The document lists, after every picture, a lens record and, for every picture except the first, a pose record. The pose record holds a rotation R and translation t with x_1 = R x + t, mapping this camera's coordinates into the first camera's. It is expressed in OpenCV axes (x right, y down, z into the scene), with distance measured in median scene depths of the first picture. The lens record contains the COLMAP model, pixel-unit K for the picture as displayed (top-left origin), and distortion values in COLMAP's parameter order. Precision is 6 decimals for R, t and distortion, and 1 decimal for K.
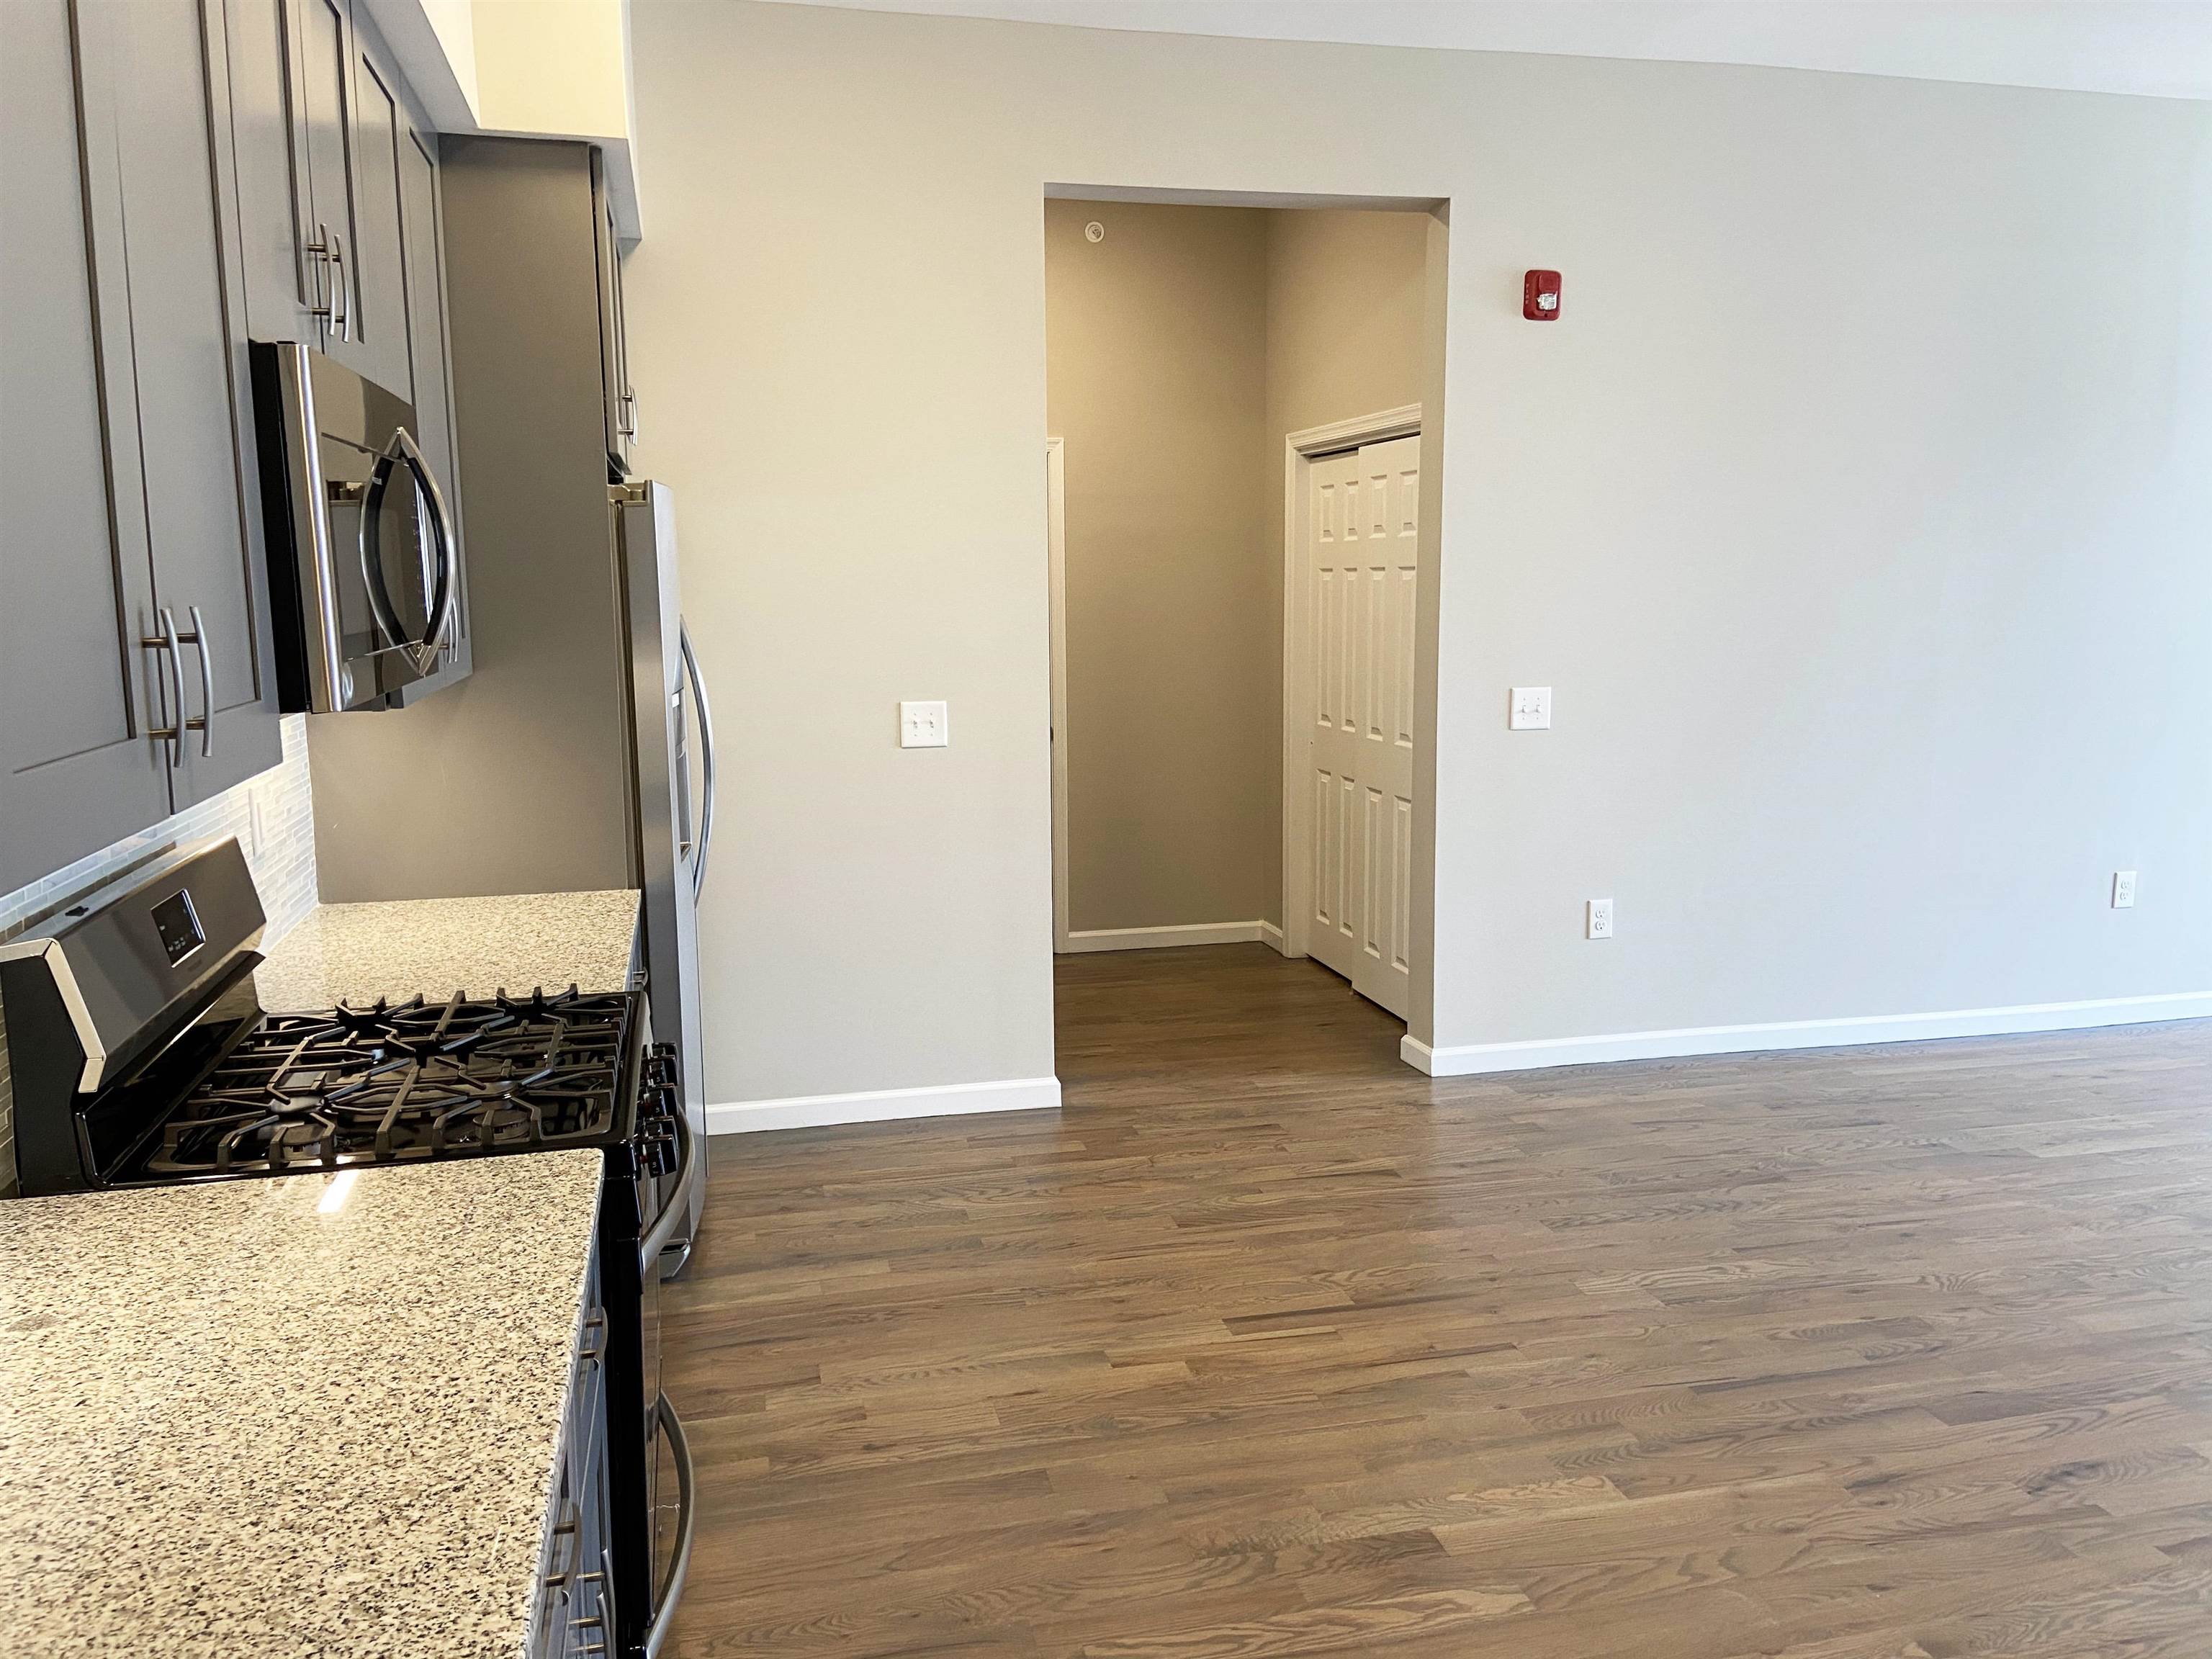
lens RADIAL K [[1660.5, 0, 1091.0], [0, 1660.5, 822.8], [0, 0, 1]] dist [0.117571, -0.152369]
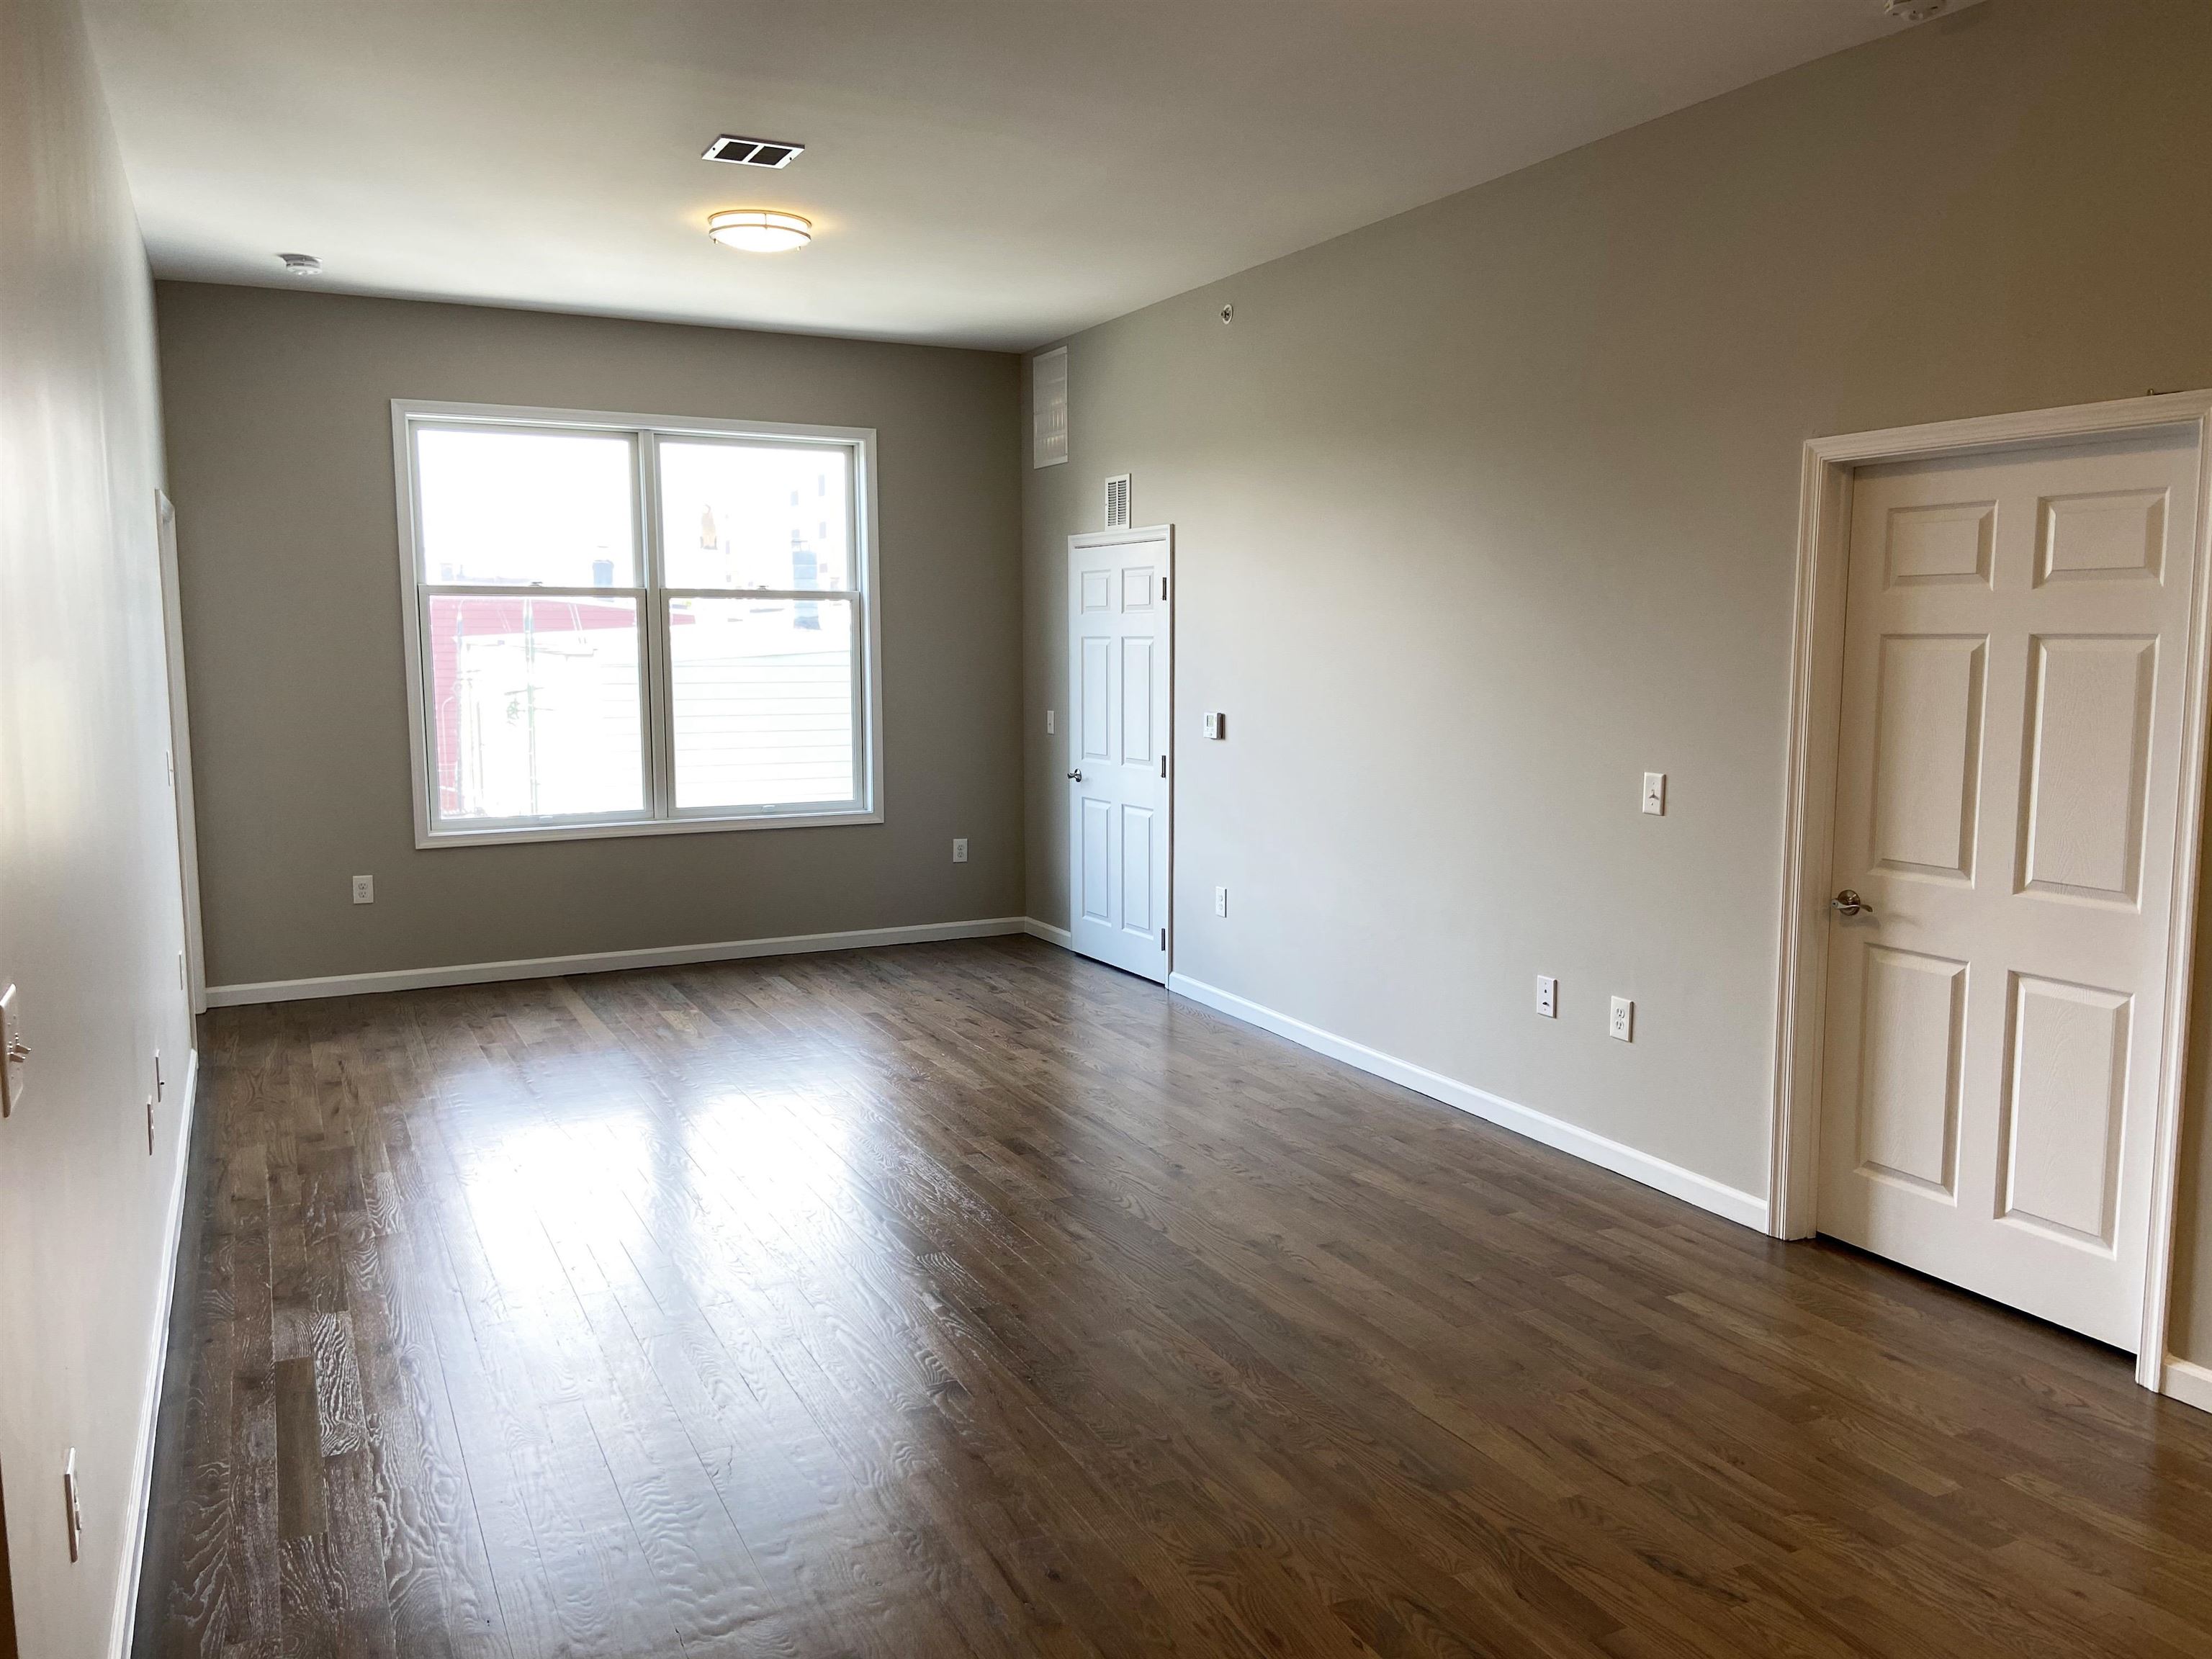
lens RADIAL K [[1660.5, 0, 1091.0], [0, 1660.5, 822.8], [0, 0, 1]] dist [0.117571, -0.152369]
pose [[-0.223505, -0.104226, 0.969114, -0.192872], [0.147165, 0.979260, 0.139258, -0.172489], [-0.963529, 0.173745, -0.203531, 1.071536]]
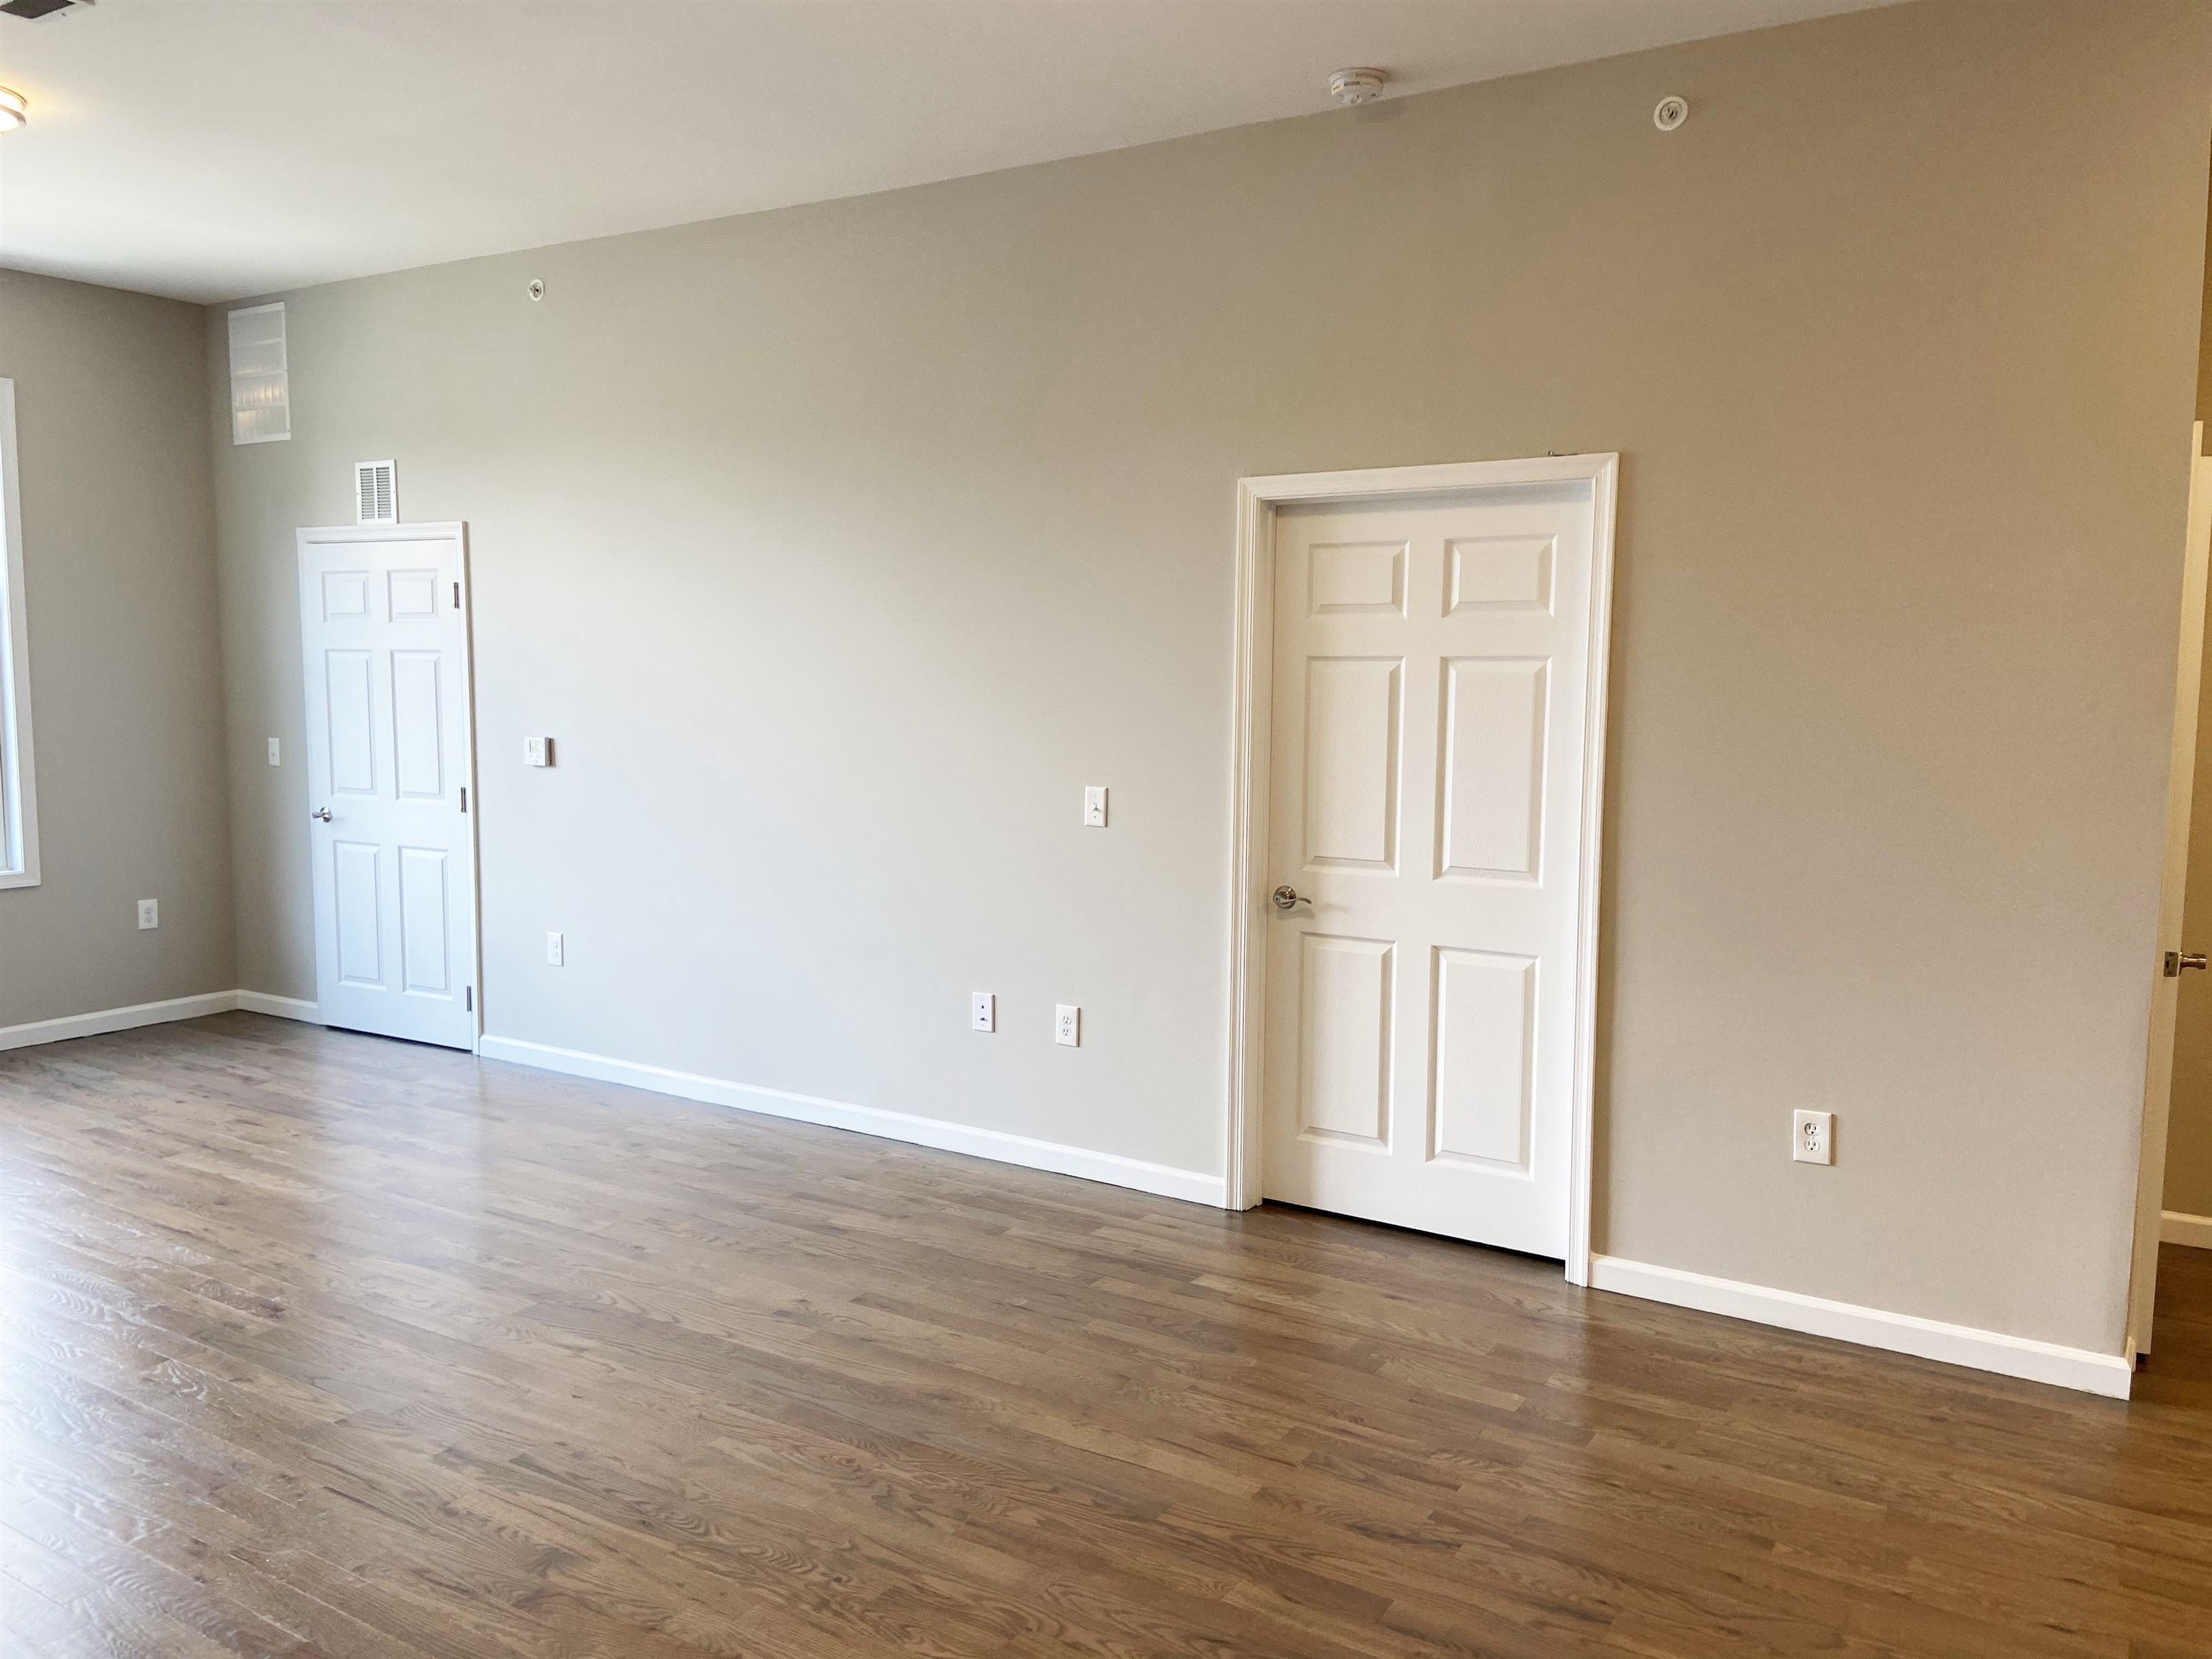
lens RADIAL K [[1661.5, 0, 1101.1], [0, 1661.5, 836.5], [0, 0, 1]] dist [0.122842, -0.151215]
pose [[-0.700370, -0.072632, 0.710075, -0.004580], [0.100678, 0.974812, 0.199013, -0.192135], [-0.706644, 0.210872, -0.675416, 1.279152]]
